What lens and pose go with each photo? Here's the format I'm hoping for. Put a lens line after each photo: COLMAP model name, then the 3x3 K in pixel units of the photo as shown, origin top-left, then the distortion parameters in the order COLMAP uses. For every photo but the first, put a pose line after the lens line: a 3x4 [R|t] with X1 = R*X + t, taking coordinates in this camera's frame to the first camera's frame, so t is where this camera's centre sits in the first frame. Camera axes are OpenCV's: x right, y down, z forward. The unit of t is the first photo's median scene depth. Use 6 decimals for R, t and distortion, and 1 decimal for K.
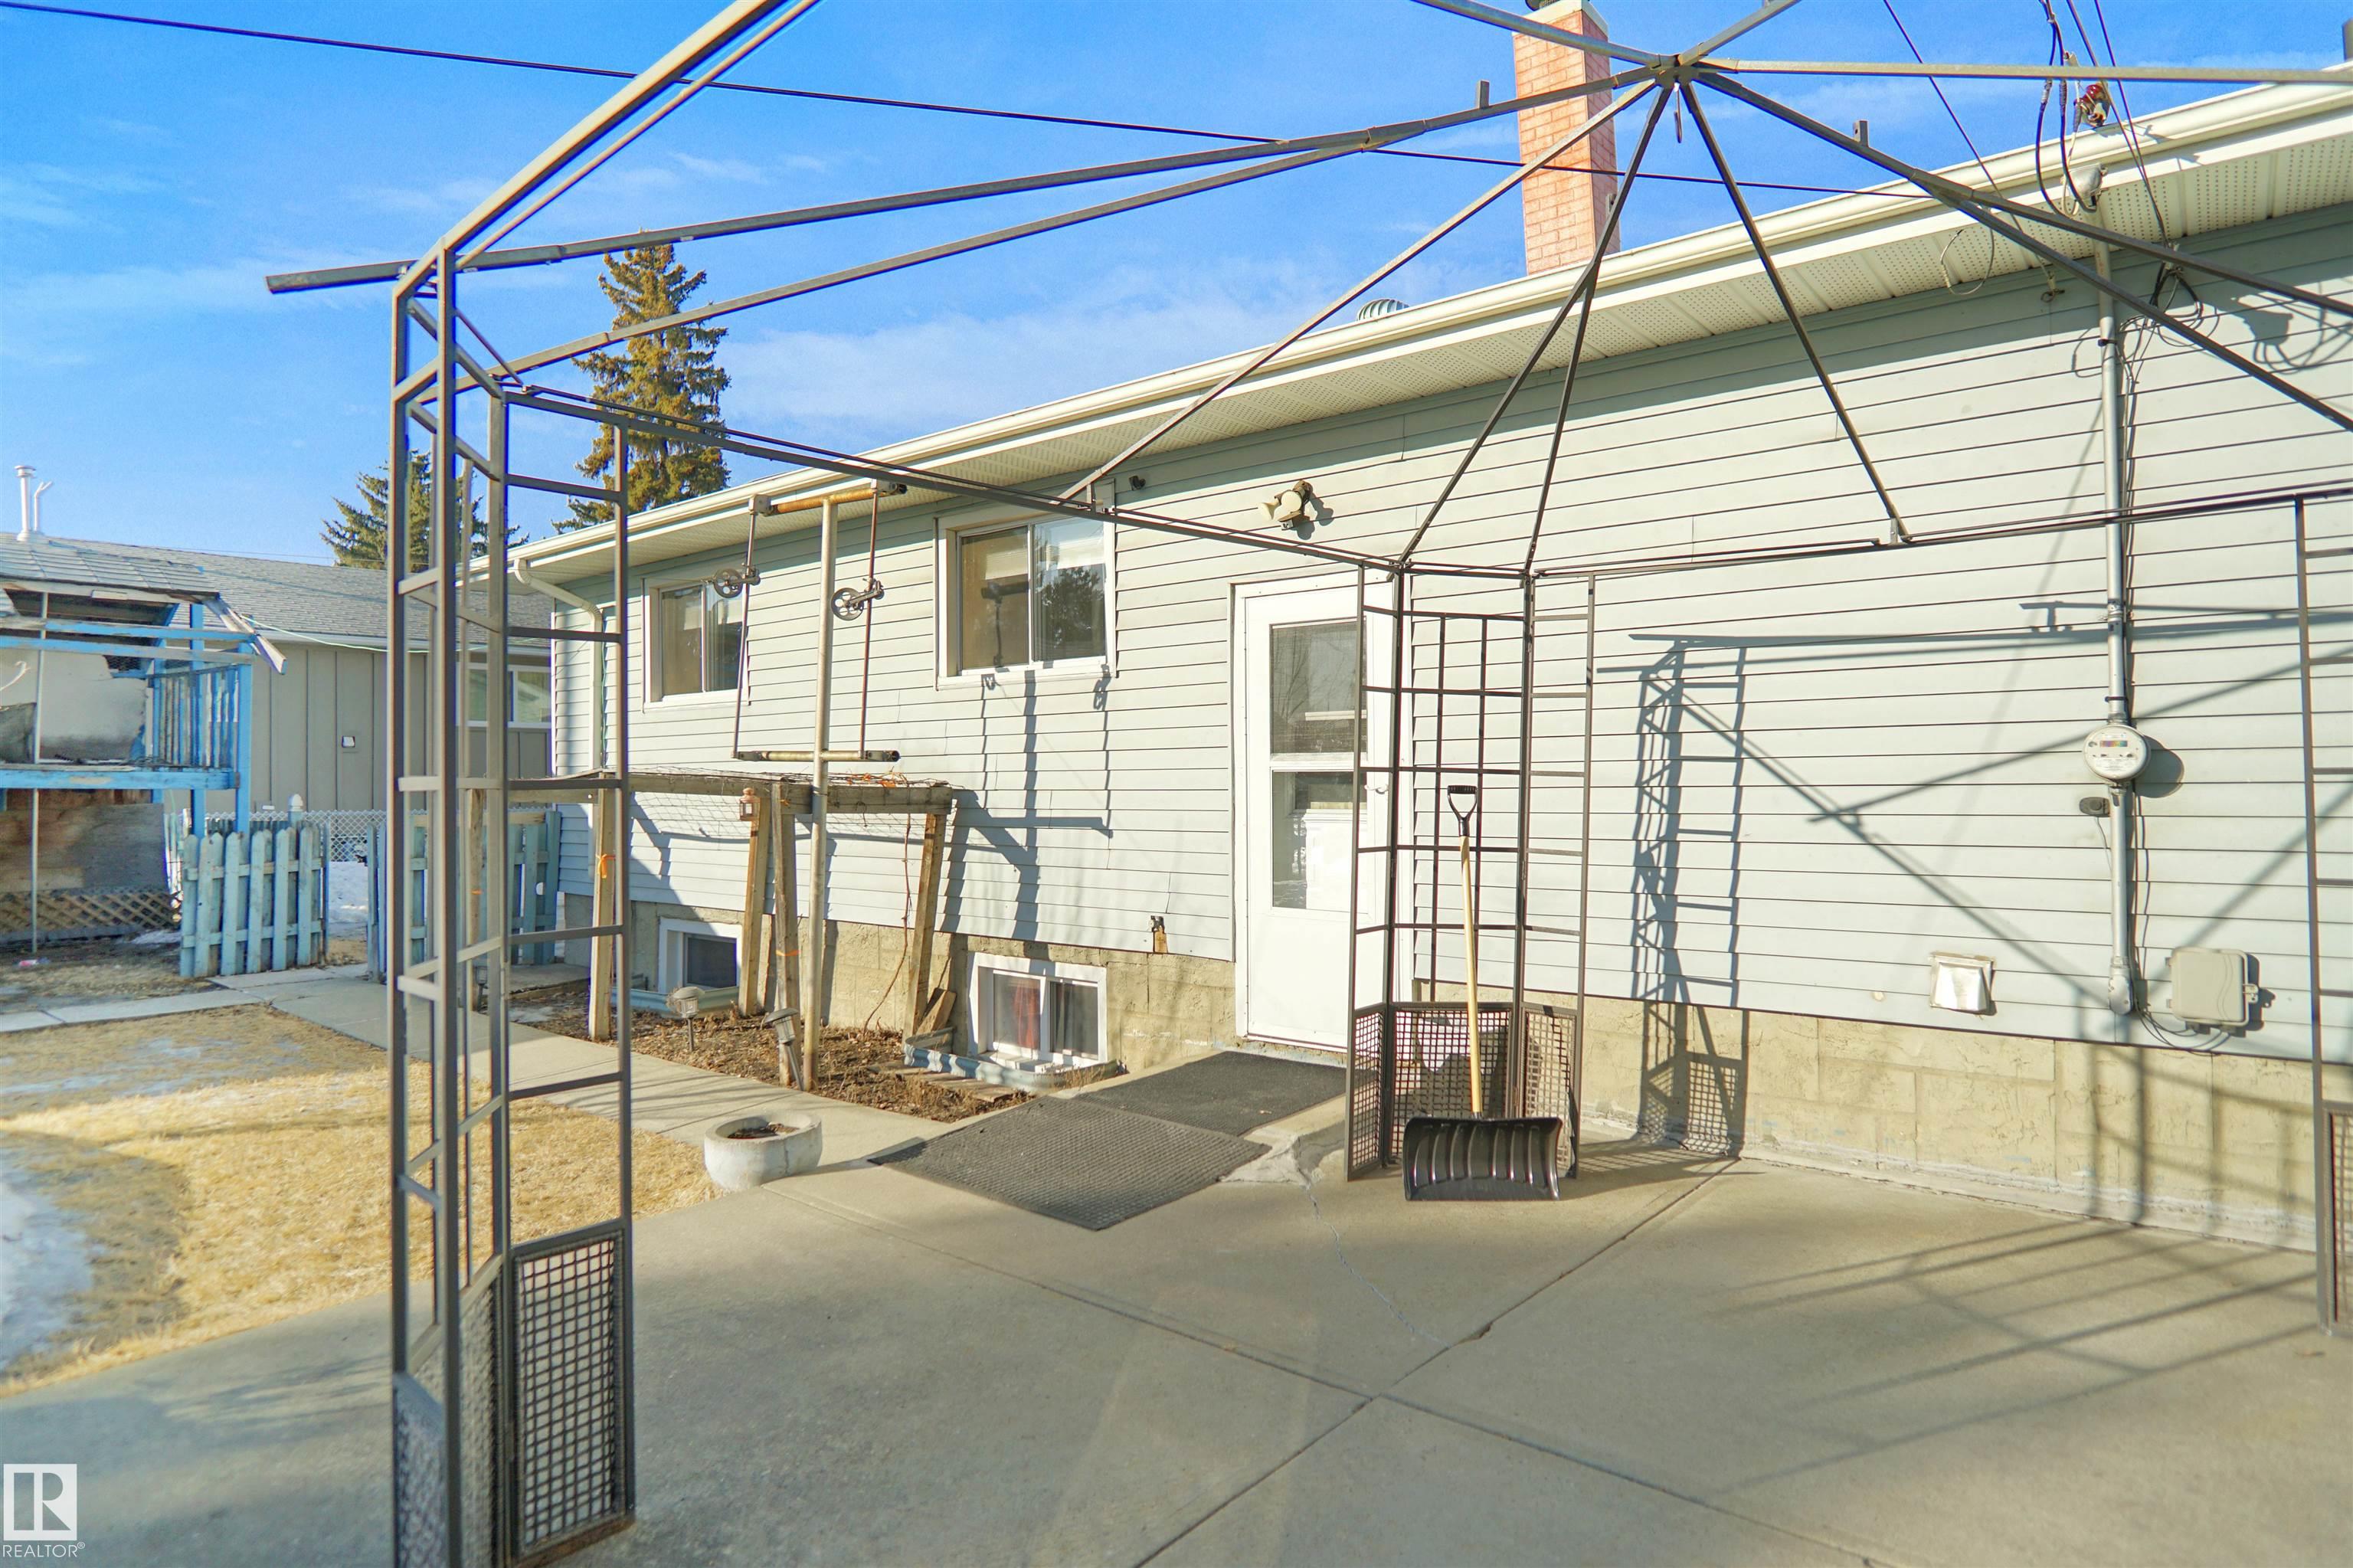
lens RADIAL K [[1280.1, 0, 1182.1], [0, 1280.1, 769.5], [0, 0, 1]] dist [-0.035564, 0.011336]
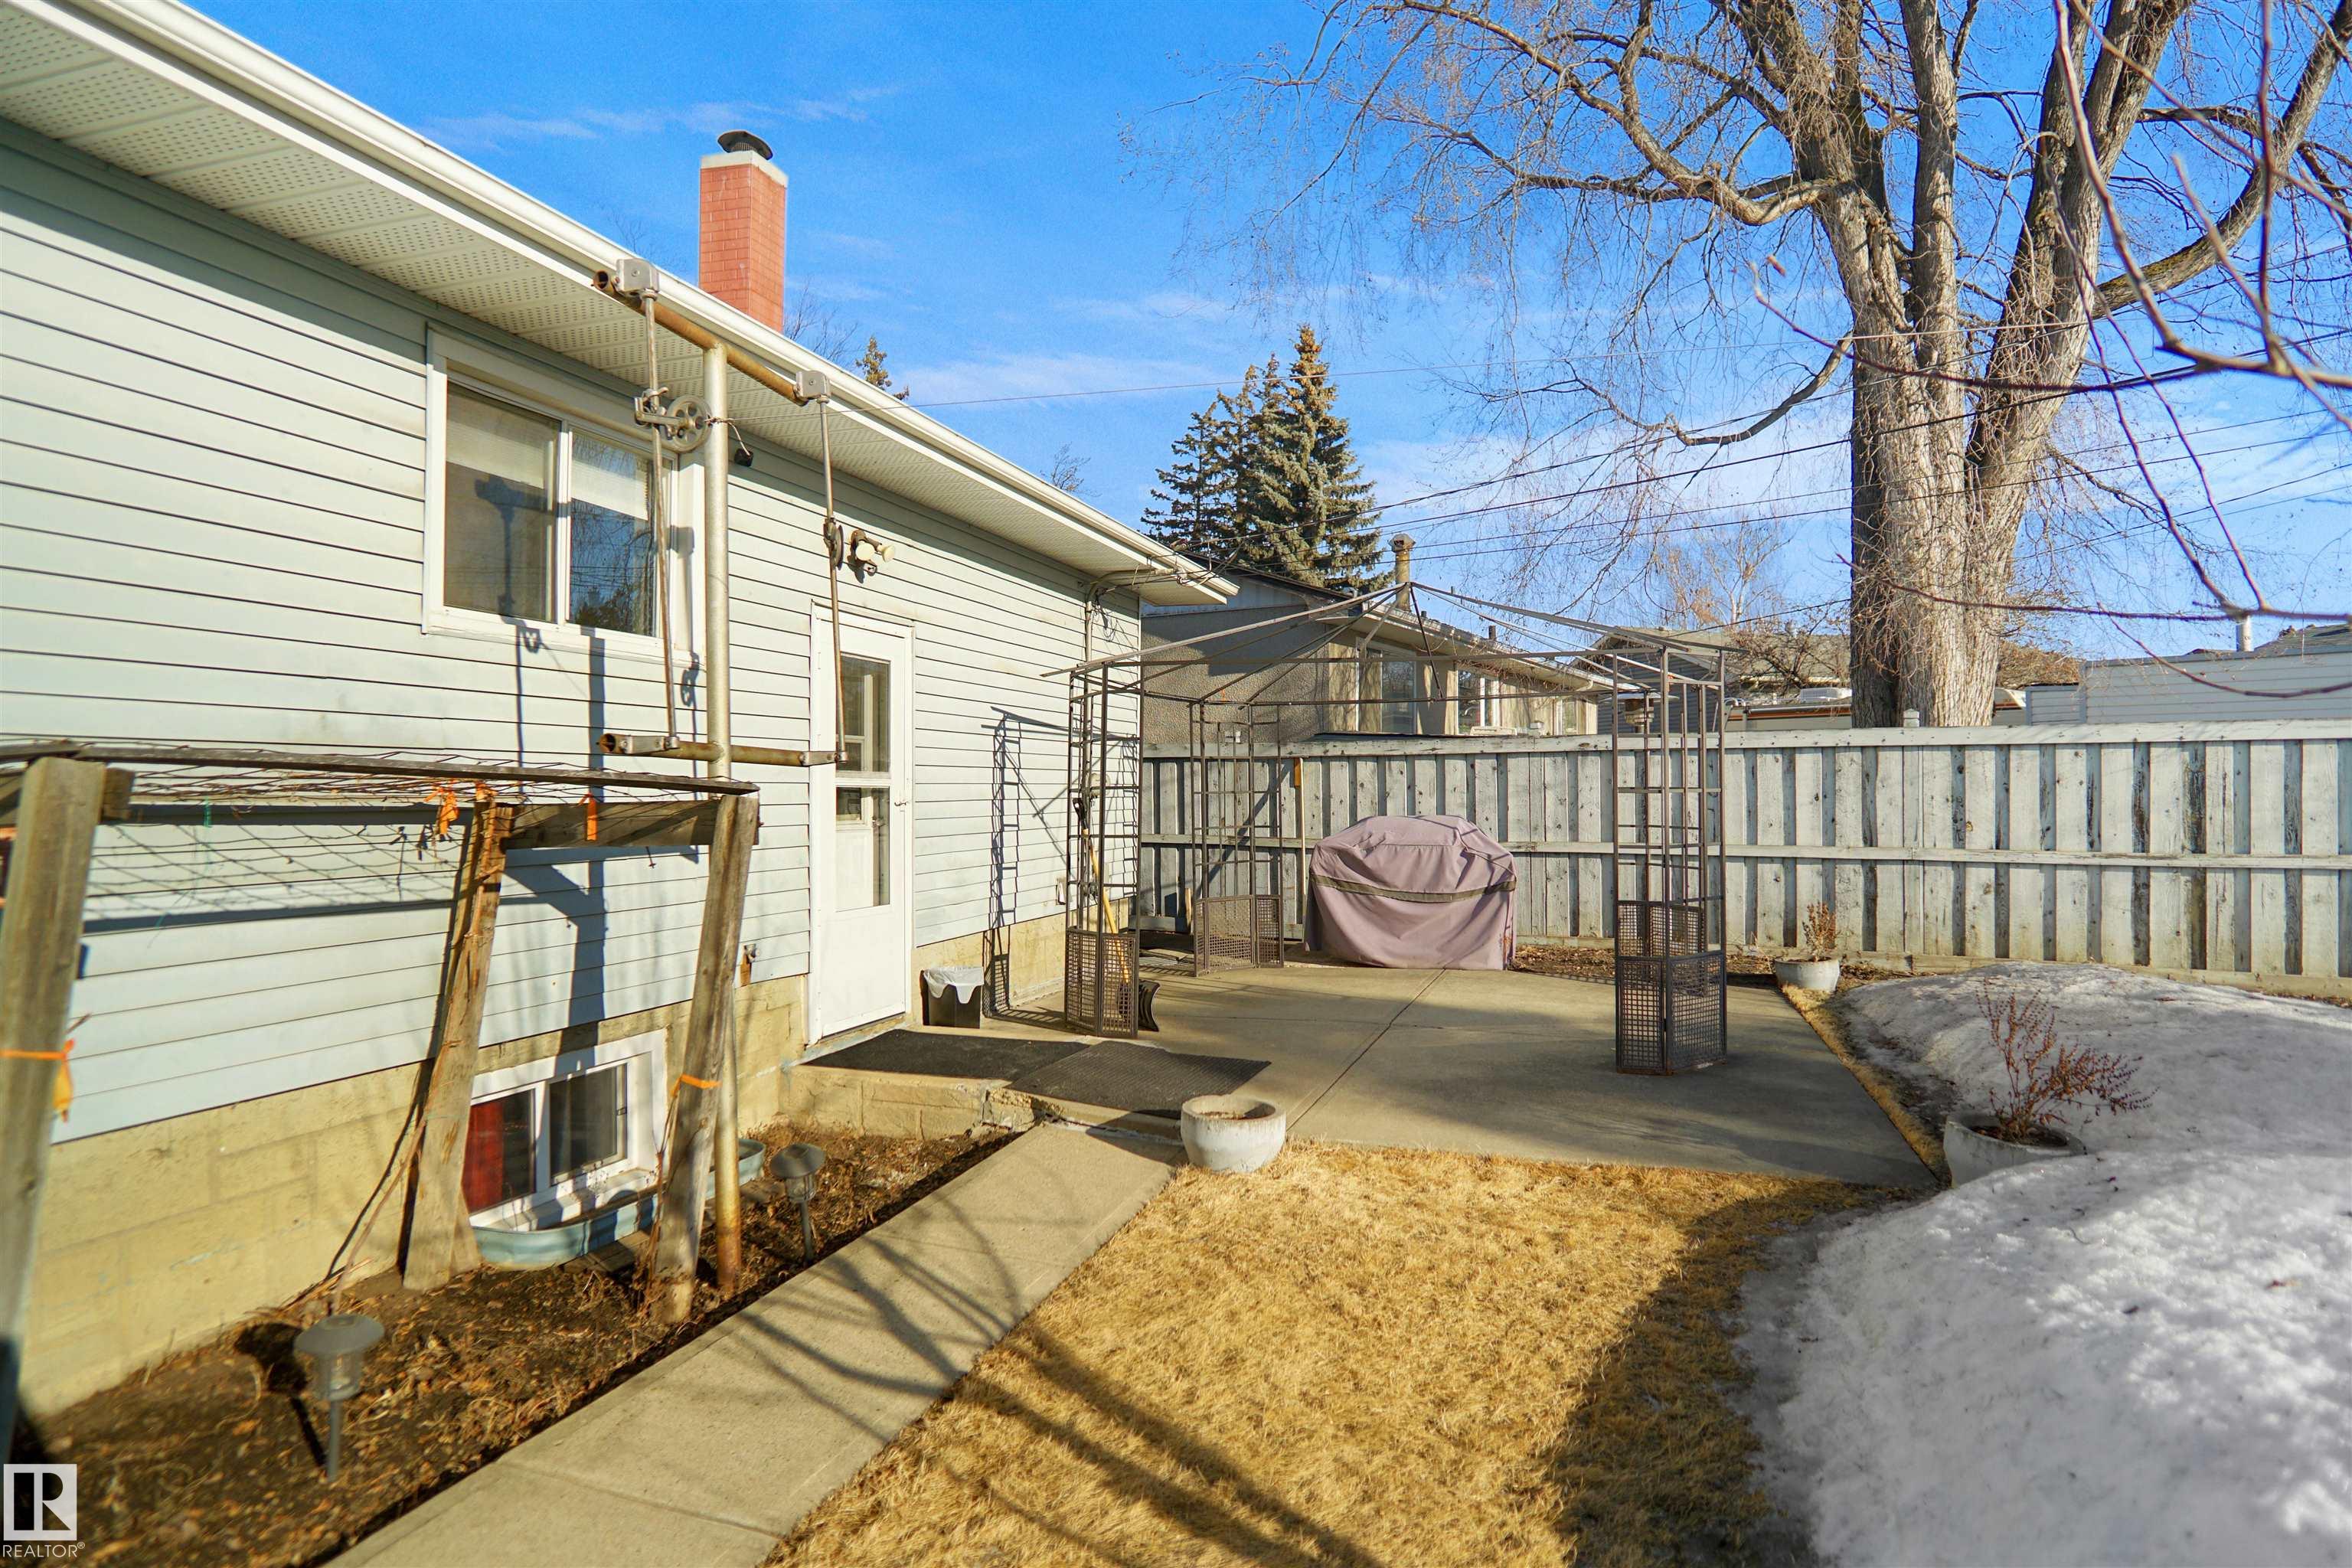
lens RADIAL K [[1279.5, 0, 1181.6], [0, 1279.5, 769.5], [0, 0, 1]] dist [-0.035564, 0.011336]
pose [[-0.356163, 0.024453, 0.934104, -0.893194], [-0.002904, 0.999624, -0.027275, 0.013596], [-0.934419, -0.012427, -0.355958, 0.955775]]
